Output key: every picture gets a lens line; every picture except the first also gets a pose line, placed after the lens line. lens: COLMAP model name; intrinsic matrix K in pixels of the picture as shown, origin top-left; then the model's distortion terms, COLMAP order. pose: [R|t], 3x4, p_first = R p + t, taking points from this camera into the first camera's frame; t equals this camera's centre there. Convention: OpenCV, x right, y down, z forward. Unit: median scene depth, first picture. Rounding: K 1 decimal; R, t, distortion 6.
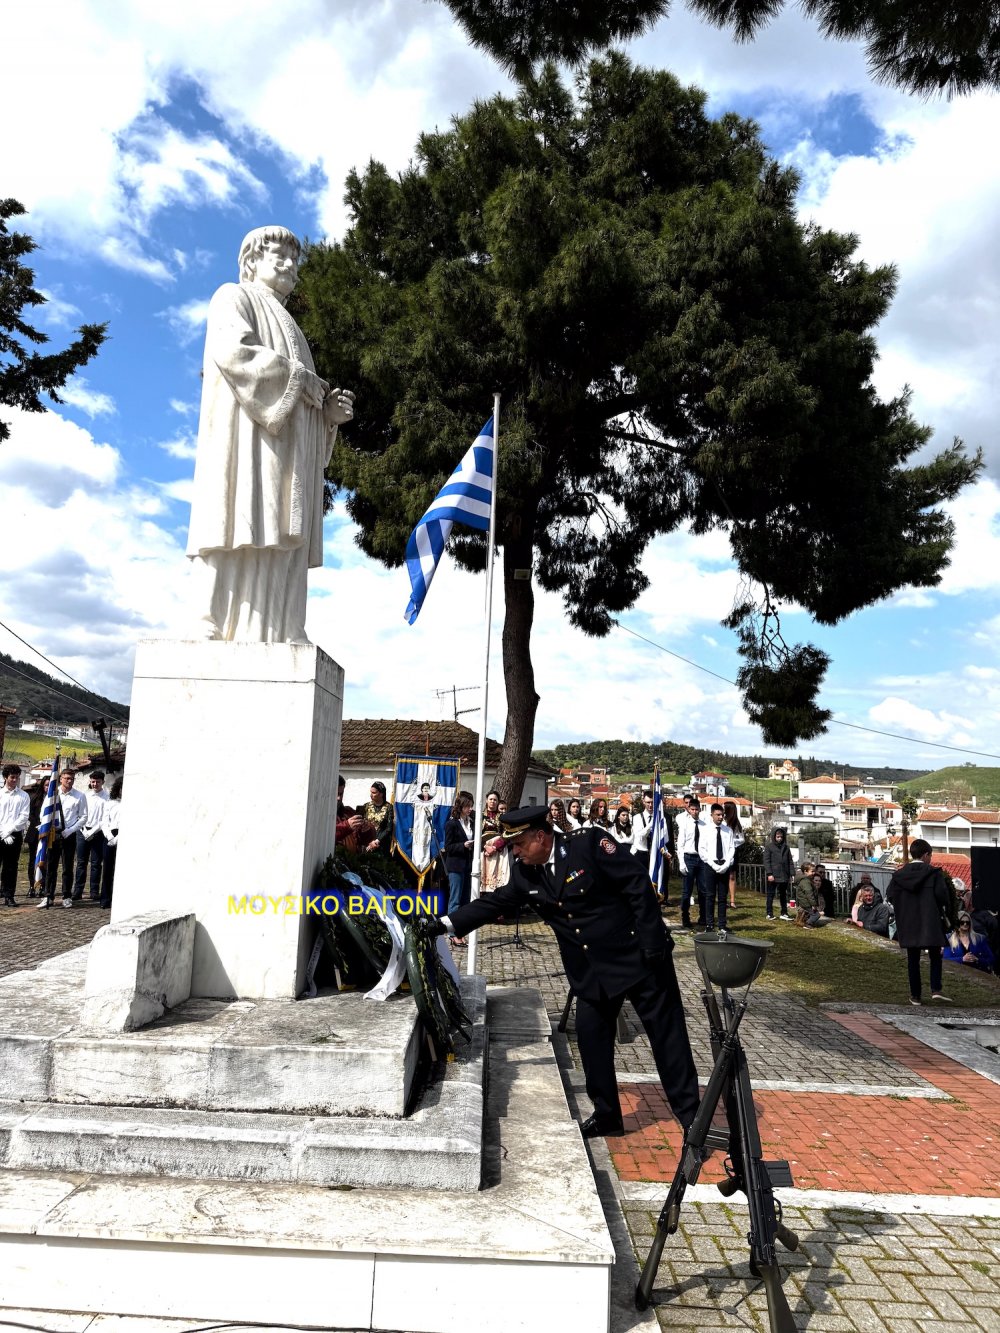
lens RADIAL K [[945.4, 0, 491.6], [0, 945.4, 656.4], [0, 0, 1]] dist [0.027132, -0.030328]
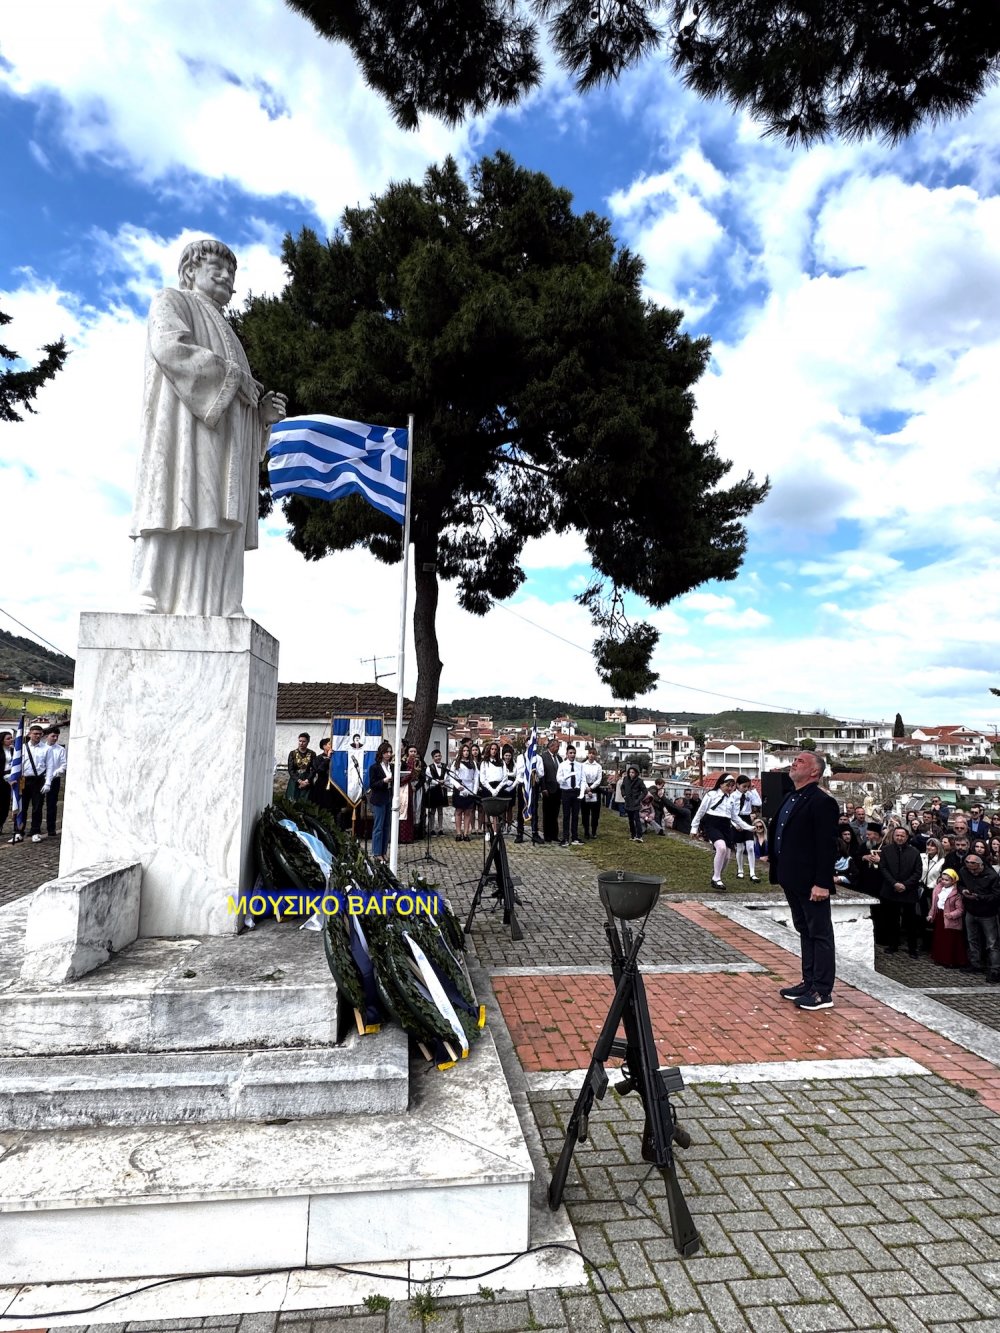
lens RADIAL K [[696.7, 0, 501.3], [0, 696.7, 663.7], [0, 0, 1]] dist [0.001155, 0.000103]
pose [[0.990025, -0.004187, 0.140828, -0.010889], [-0.001886, 0.999075, 0.042960, 0.004616], [-0.140877, -0.042797, 0.989102, 0.134549]]
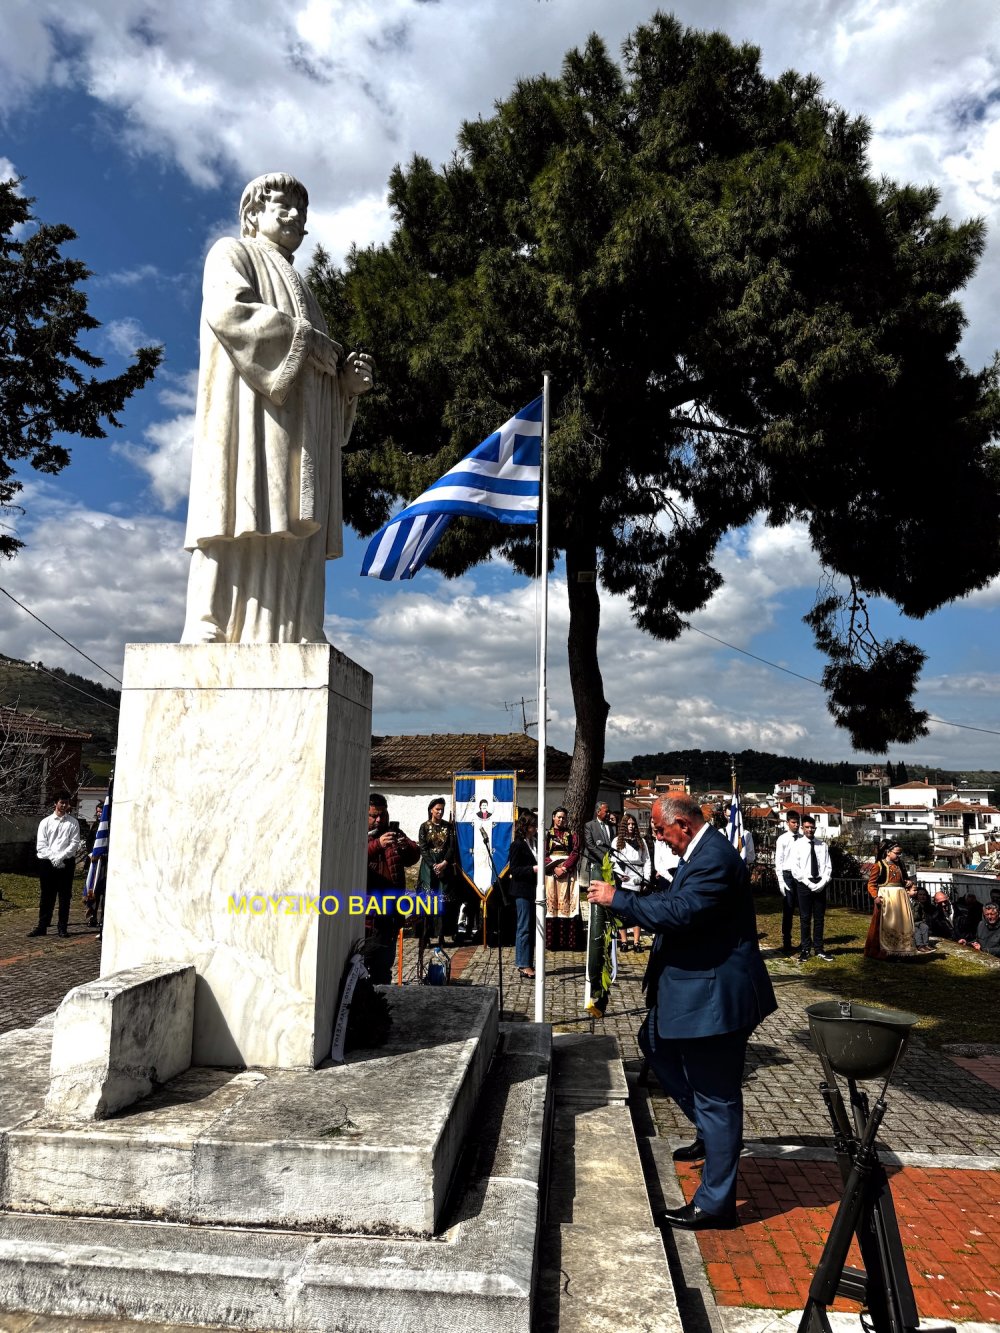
lens RADIAL K [[934.9, 0, 490.0], [0, 934.9, 656.3], [0, 0, 1]] dist [0.018082, -0.019271]
pose [[0.996160, -0.035340, -0.080100, 0.023016], [0.034113, 0.999279, -0.016640, 0.015776], [0.080630, 0.013843, 0.996648, 0.161801]]
